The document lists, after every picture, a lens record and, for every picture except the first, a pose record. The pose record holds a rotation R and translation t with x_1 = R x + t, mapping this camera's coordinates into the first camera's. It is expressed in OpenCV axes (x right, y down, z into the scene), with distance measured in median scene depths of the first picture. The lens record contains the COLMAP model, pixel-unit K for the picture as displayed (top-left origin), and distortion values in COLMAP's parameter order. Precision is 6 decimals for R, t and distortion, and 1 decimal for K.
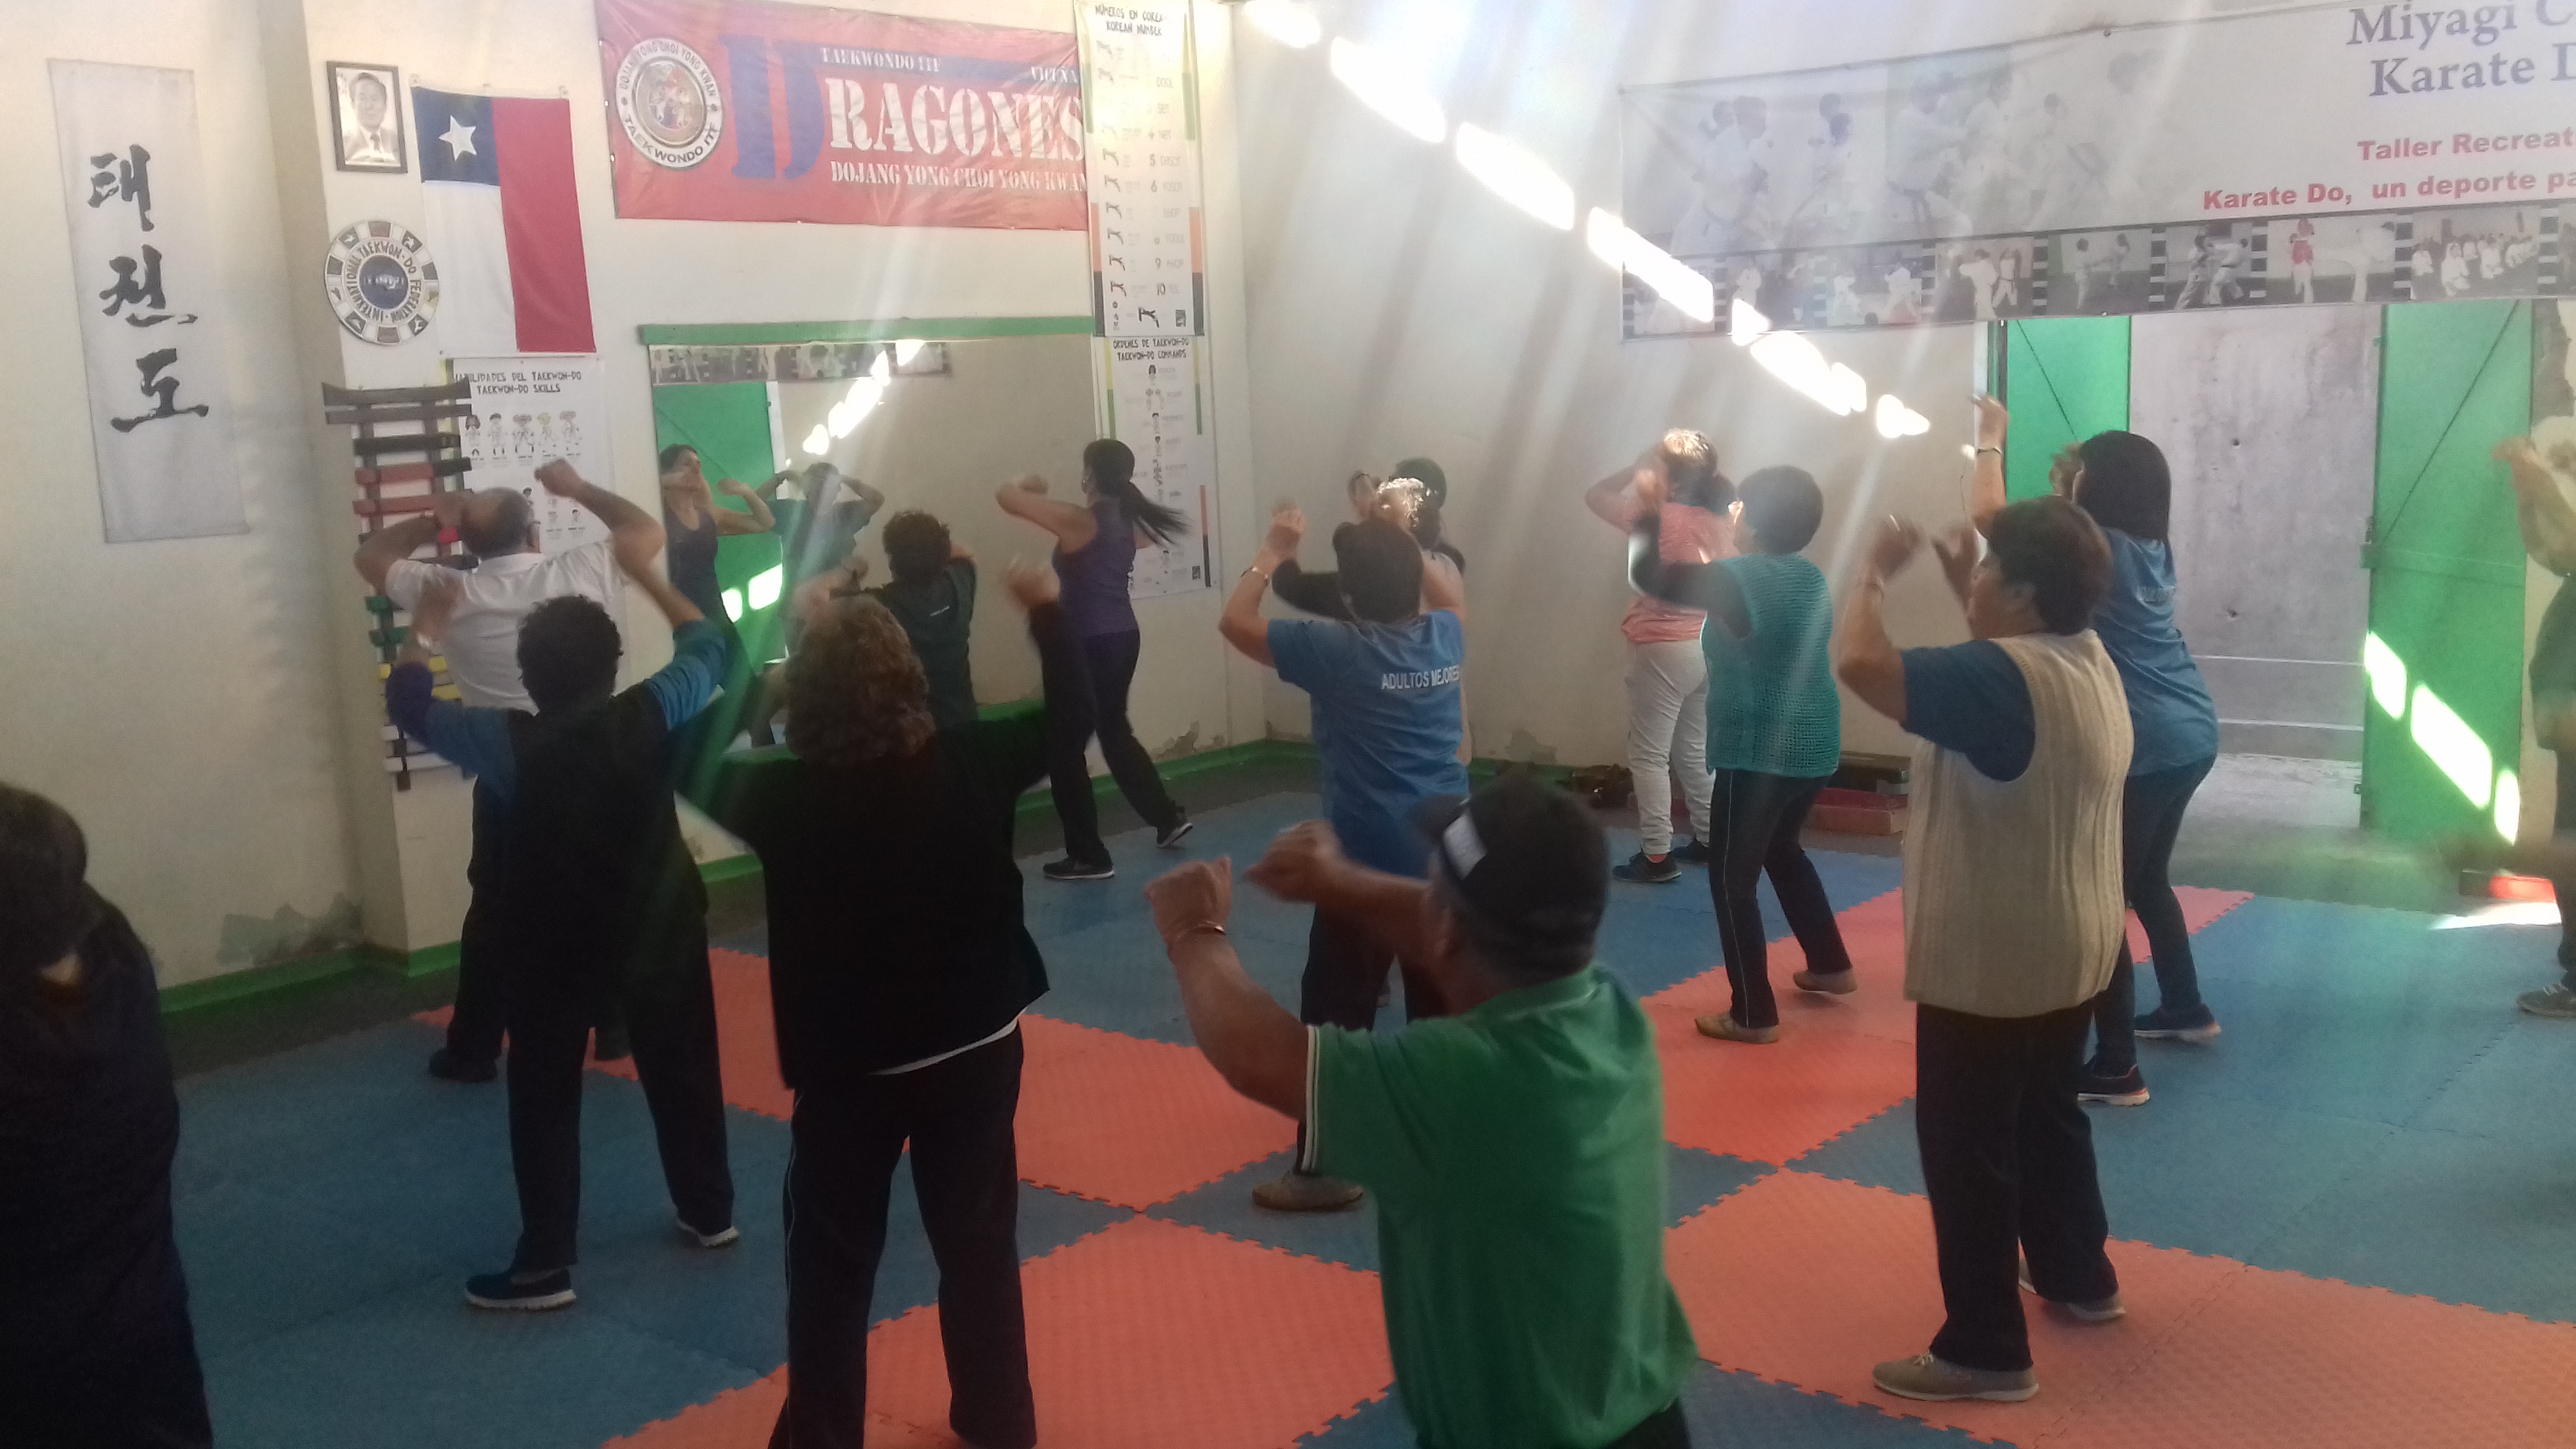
lens RADIAL K [[2430.4, 0, 1288.1], [0, 2430.4, 725.0], [0, 0, 1]] dist [0.100582, -0.219515]
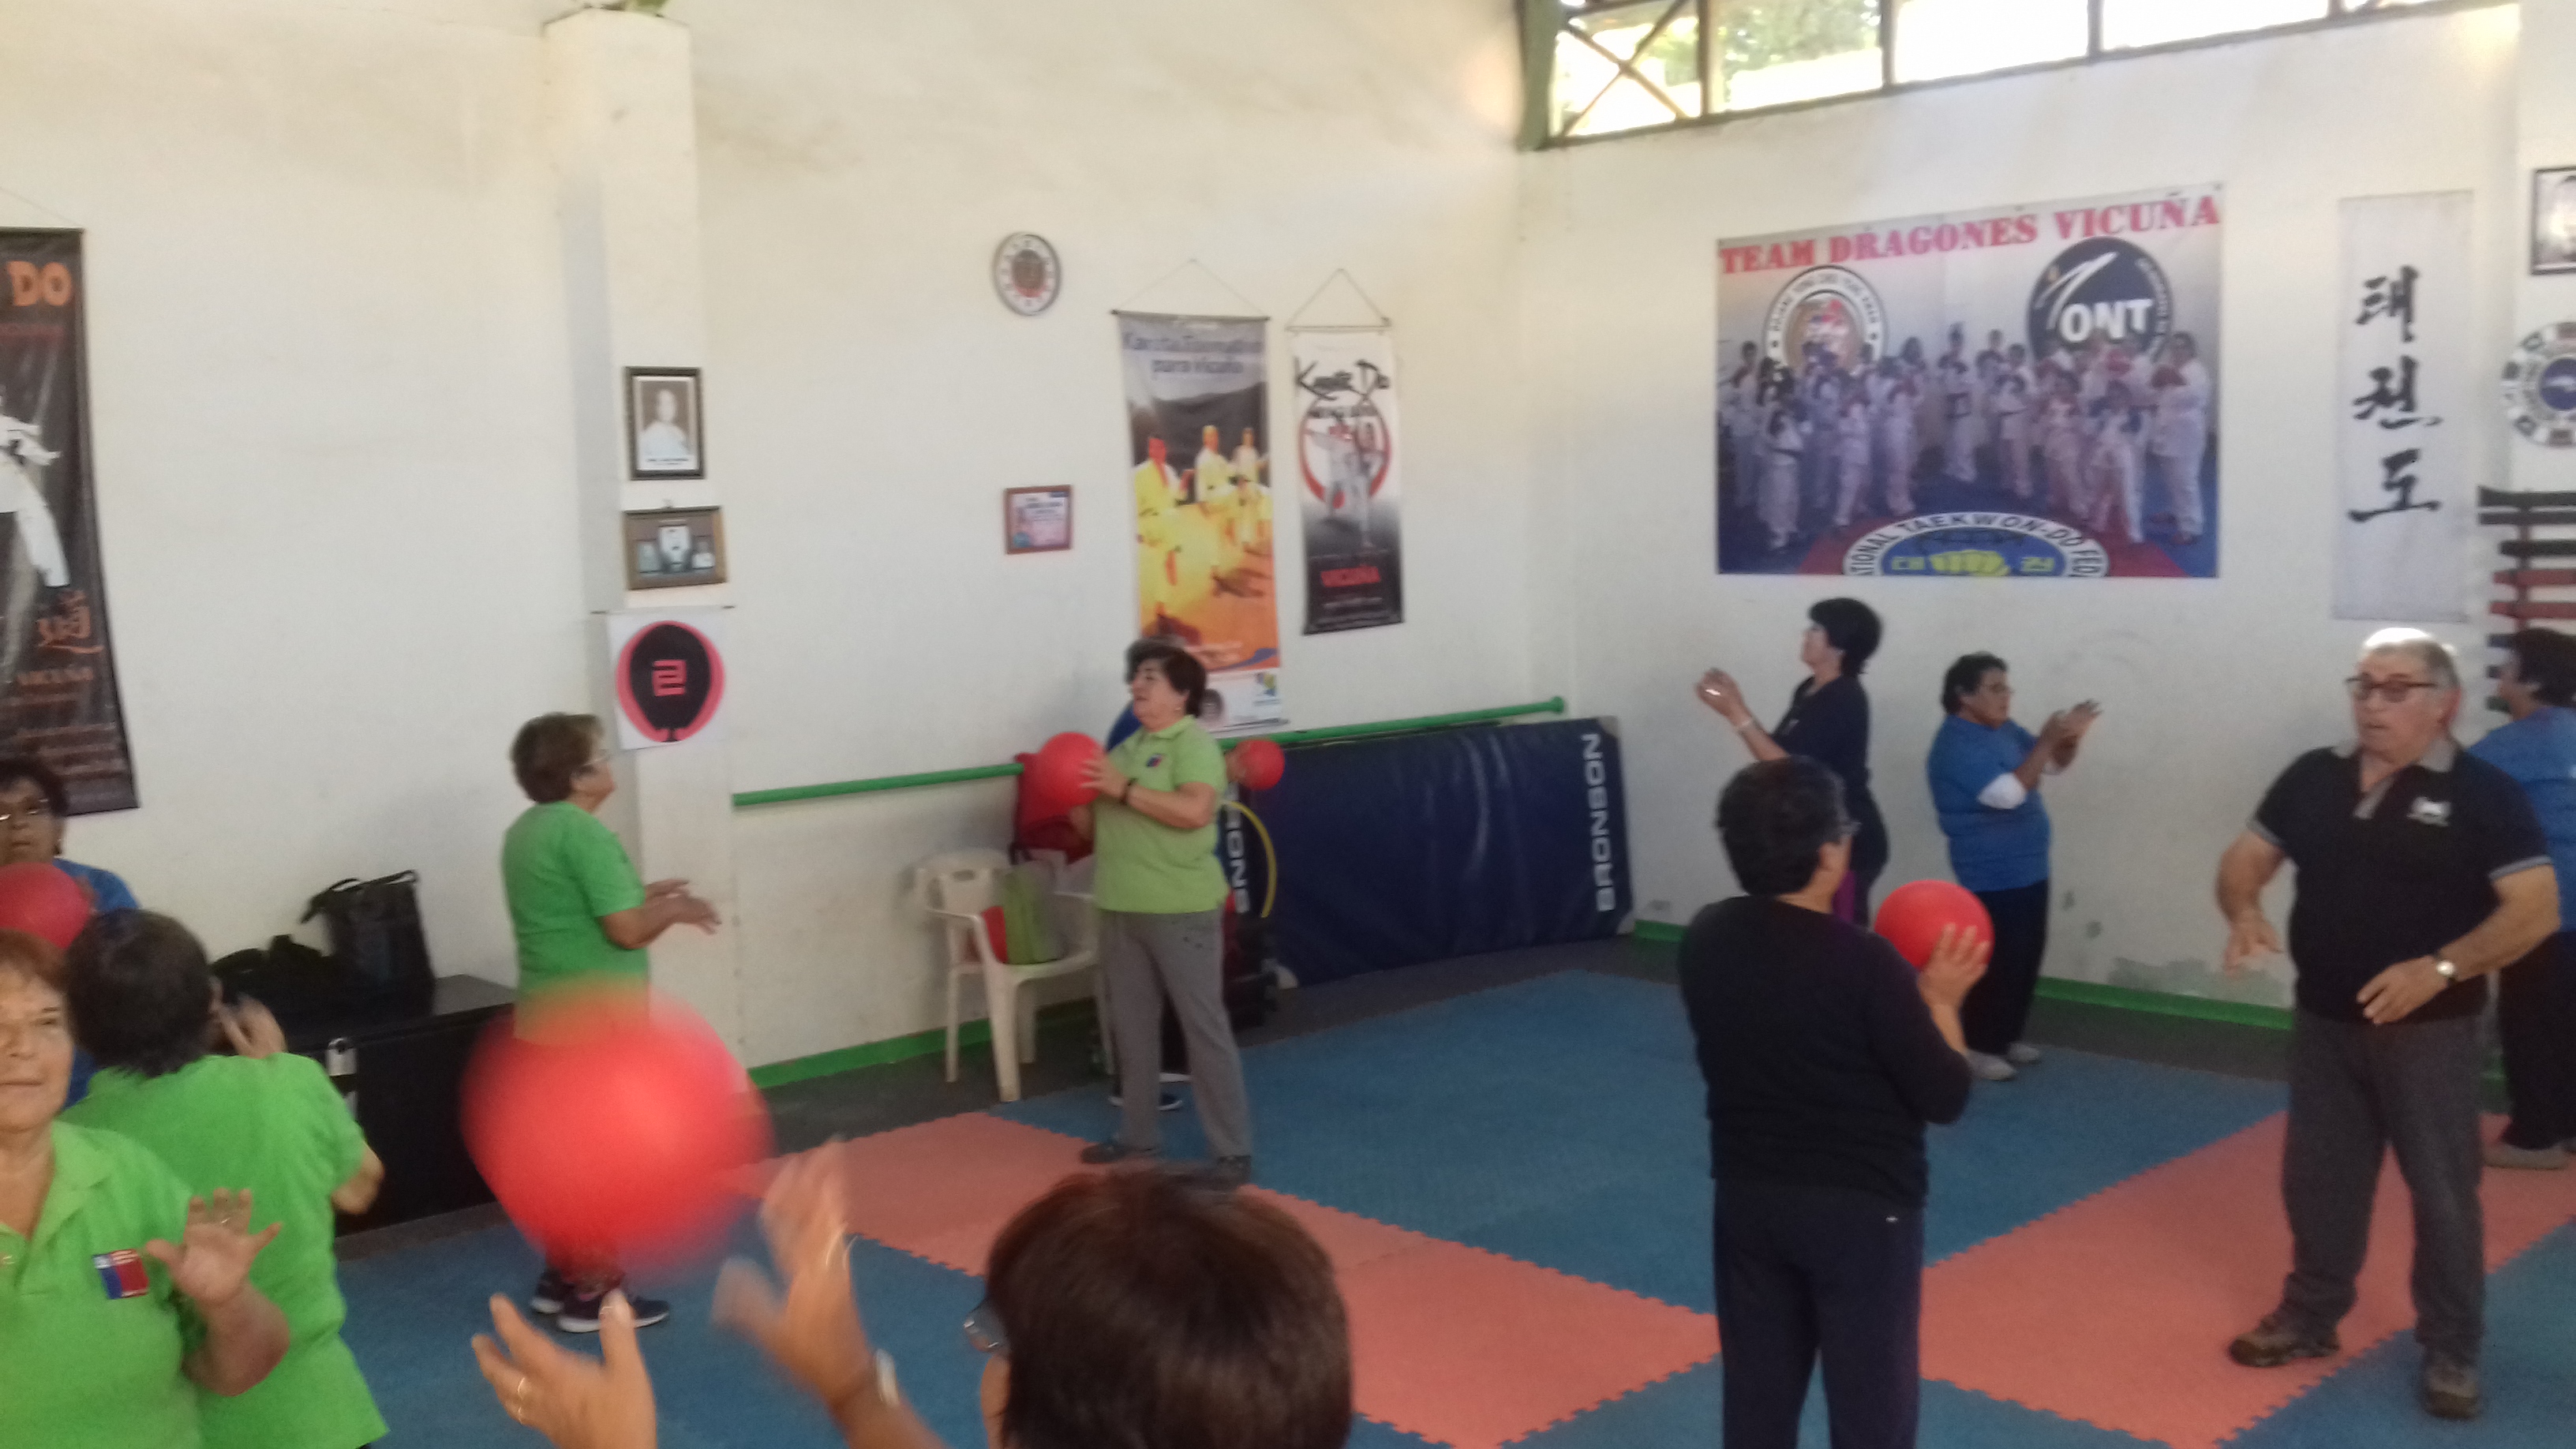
lens RADIAL K [[2399.8, 0, 1278.8], [0, 2399.8, 732.4], [0, 0, 1]] dist [0.114834, -0.256628]
pose [[-0.096934, 0.140959, -0.985258, 0.607298], [-0.119854, 0.981063, 0.152151, -0.119094], [0.988048, 0.132836, -0.078204, 0.537737]]
